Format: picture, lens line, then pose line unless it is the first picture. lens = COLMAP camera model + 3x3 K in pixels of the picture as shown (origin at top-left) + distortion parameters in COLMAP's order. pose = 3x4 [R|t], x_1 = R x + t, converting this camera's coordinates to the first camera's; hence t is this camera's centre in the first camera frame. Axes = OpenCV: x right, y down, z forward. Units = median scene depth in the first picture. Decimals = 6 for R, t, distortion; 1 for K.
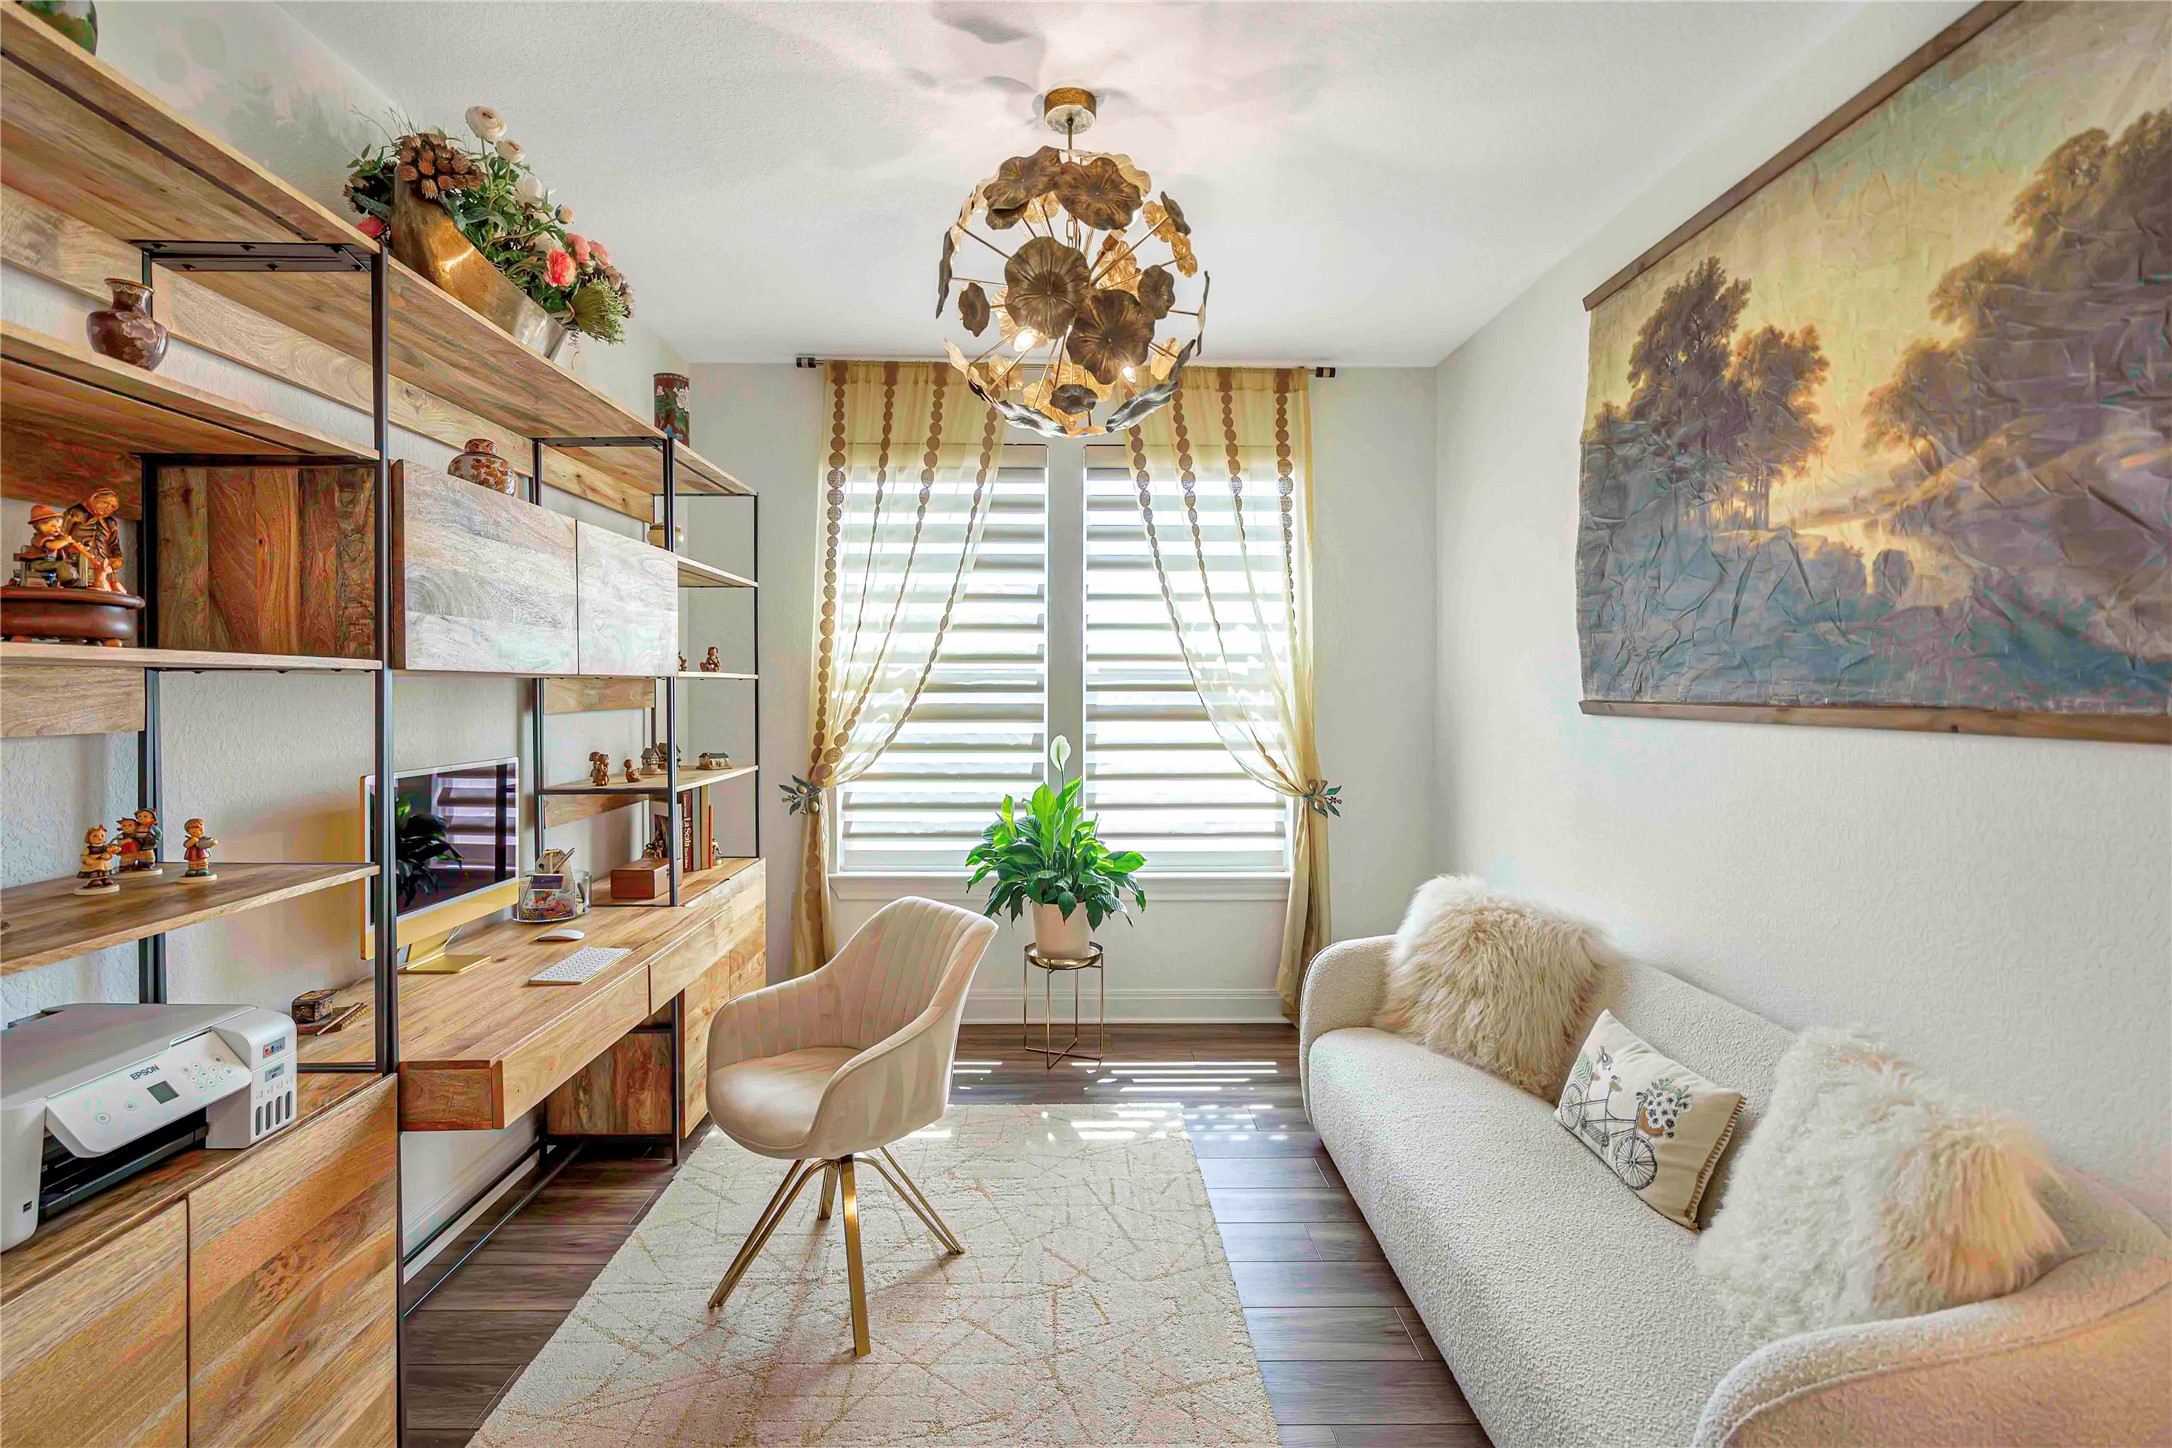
lens RADIAL K [[994.0, 0, 1089.0], [0, 994.0, 708.3], [0, 0, 1]] dist [-0.003110, 0.002049]
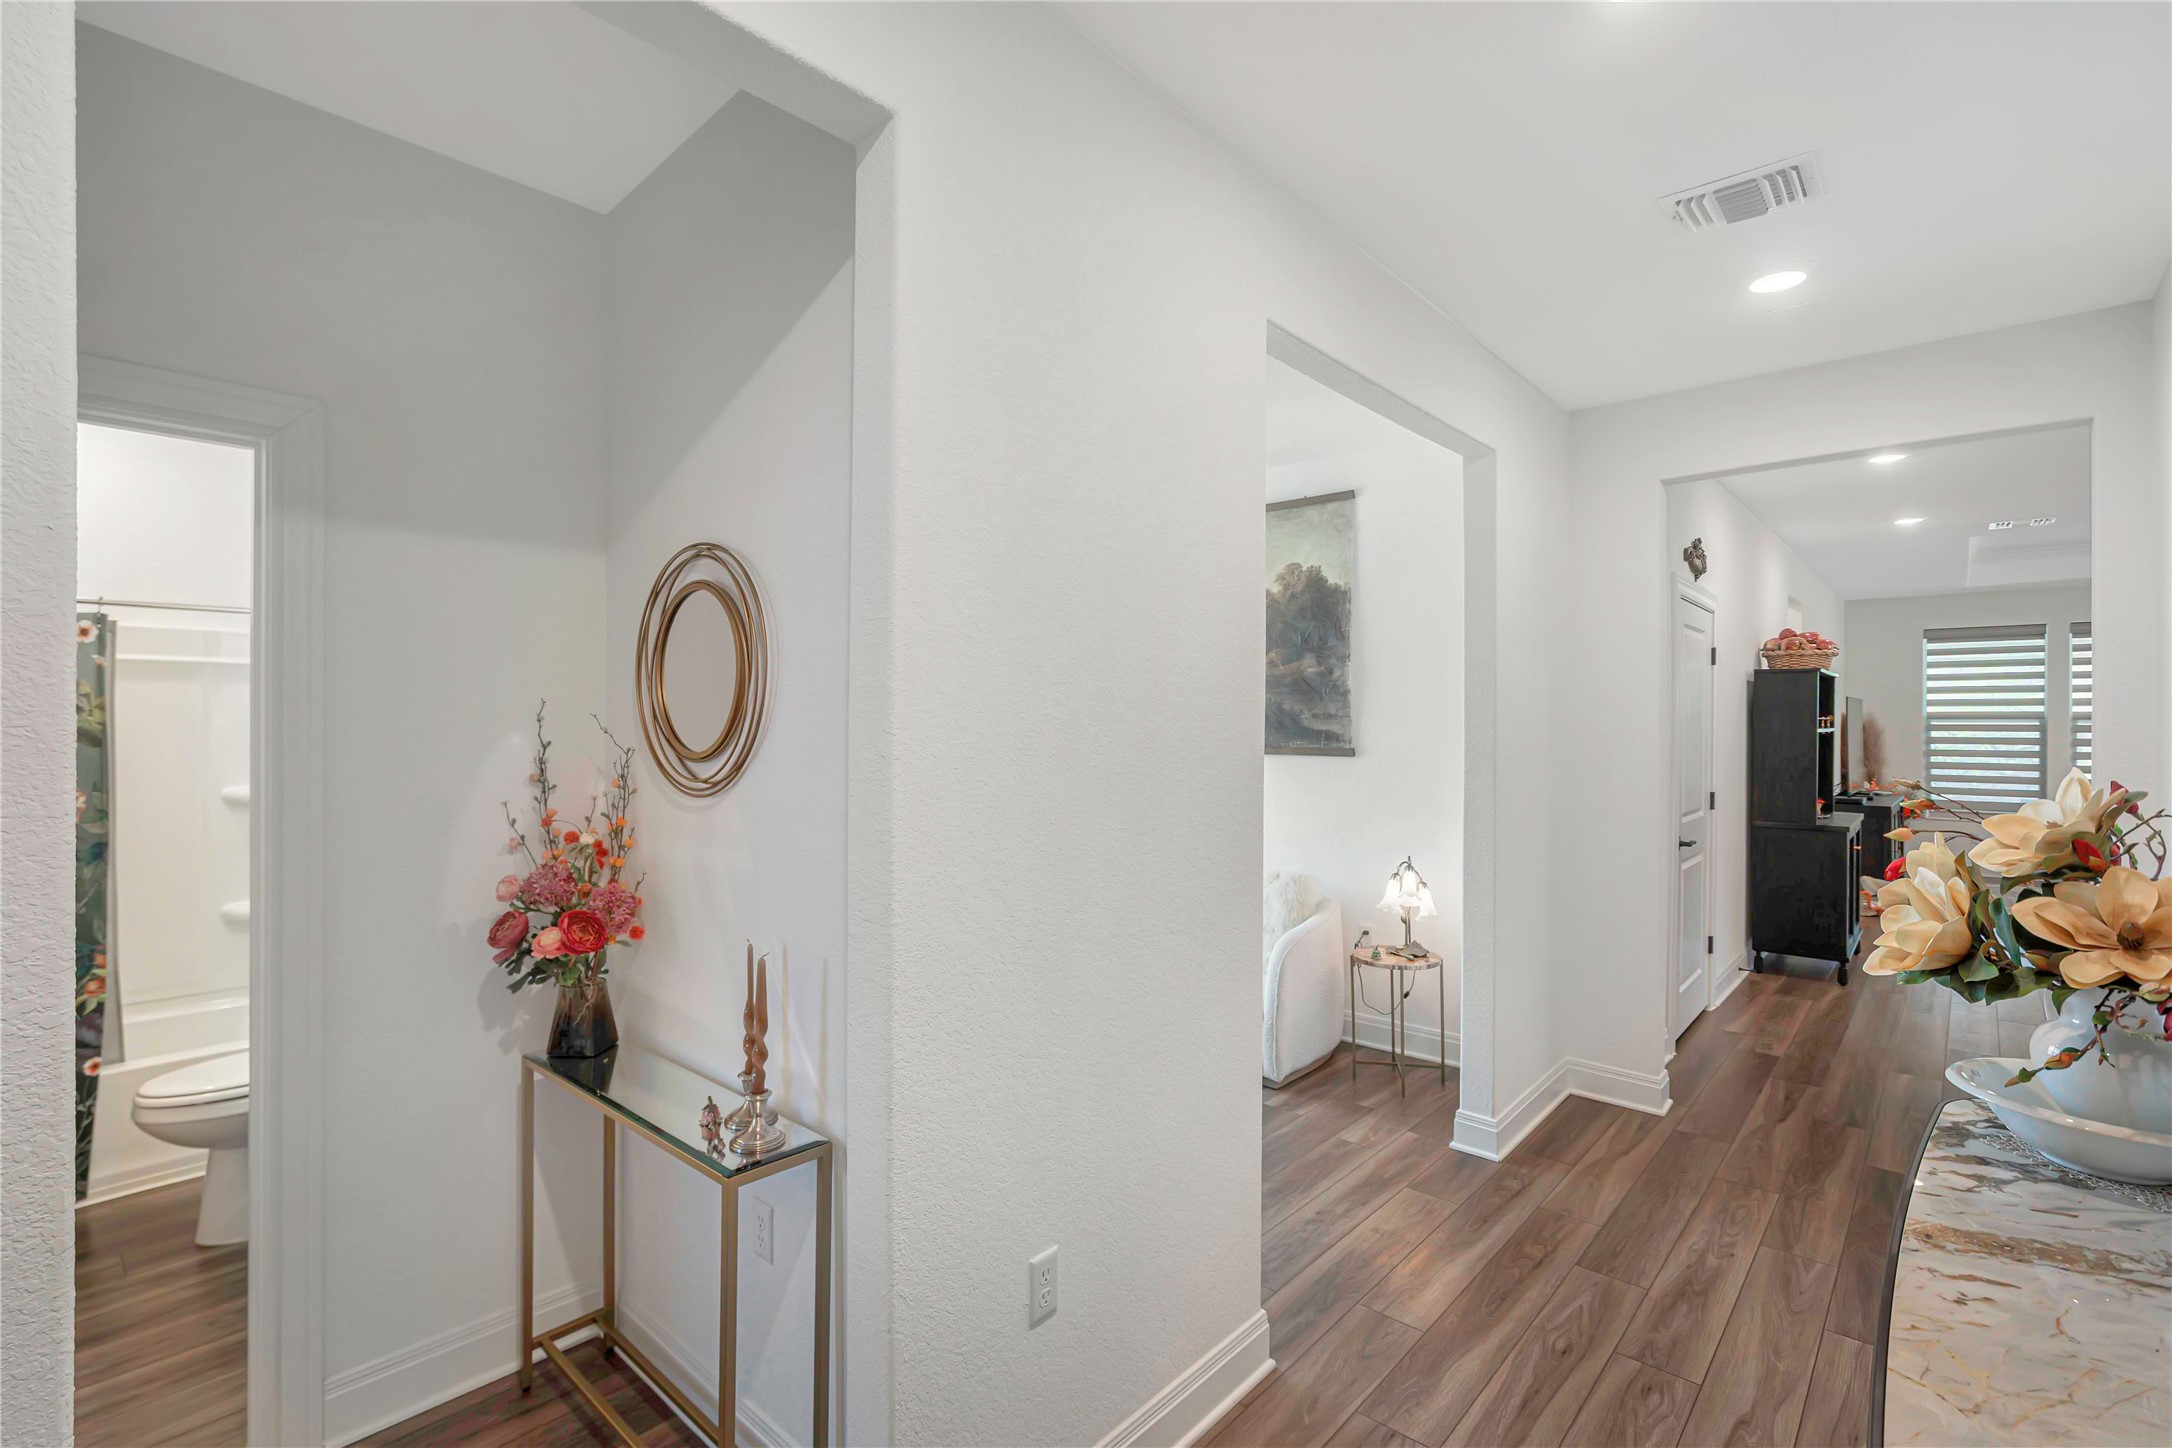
lens RADIAL K [[994.0, 0, 1083.1], [0, 994.0, 731.3], [0, 0, 1]] dist [-0.003110, 0.002049]
pose [[0.687481, -0.005194, 0.726184, -1.743045], [0.017742, 0.999796, -0.009646, -0.025457], [-0.725986, 0.019516, 0.687433, -0.663261]]
